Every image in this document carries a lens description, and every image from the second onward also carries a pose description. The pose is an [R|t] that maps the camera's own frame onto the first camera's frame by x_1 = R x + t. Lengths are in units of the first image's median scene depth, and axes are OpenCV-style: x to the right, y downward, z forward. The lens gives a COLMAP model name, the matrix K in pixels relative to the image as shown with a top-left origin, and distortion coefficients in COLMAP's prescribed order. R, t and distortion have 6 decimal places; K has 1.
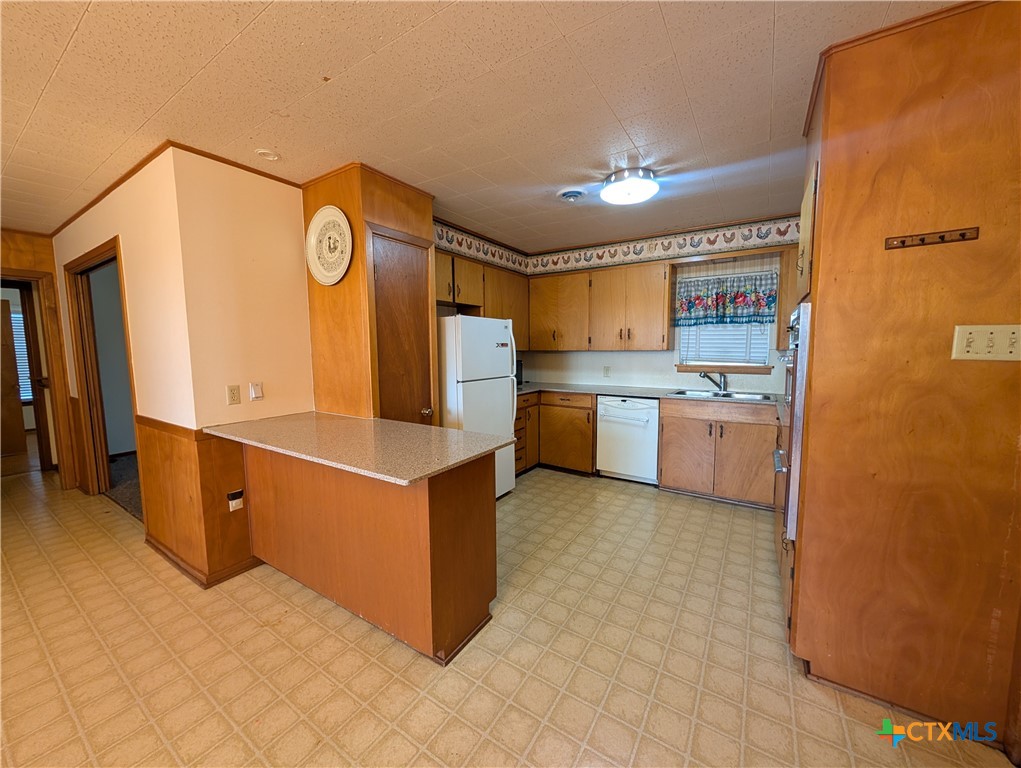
lens RADIAL K [[386.4, 0, 511.9], [0, 386.4, 383.0], [0, 0, 1]] dist [0.001154, 0.000098]
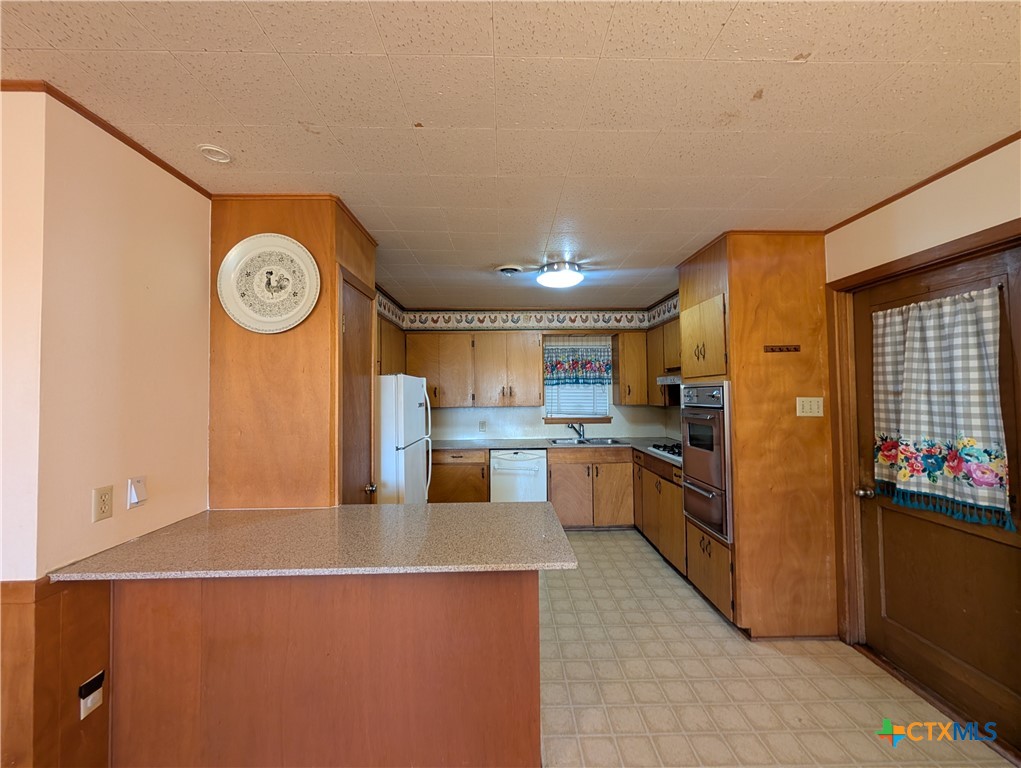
lens RADIAL K [[386.4, 0, 512.9], [0, 386.4, 383.8], [0, 0, 1]] dist [0.001154, 0.000098]
pose [[0.828713, 0.012764, 0.559528, -0.506567], [0.056559, 0.992712, -0.106415, -0.050422], [-0.556808, 0.119834, 0.821952, 0.133398]]
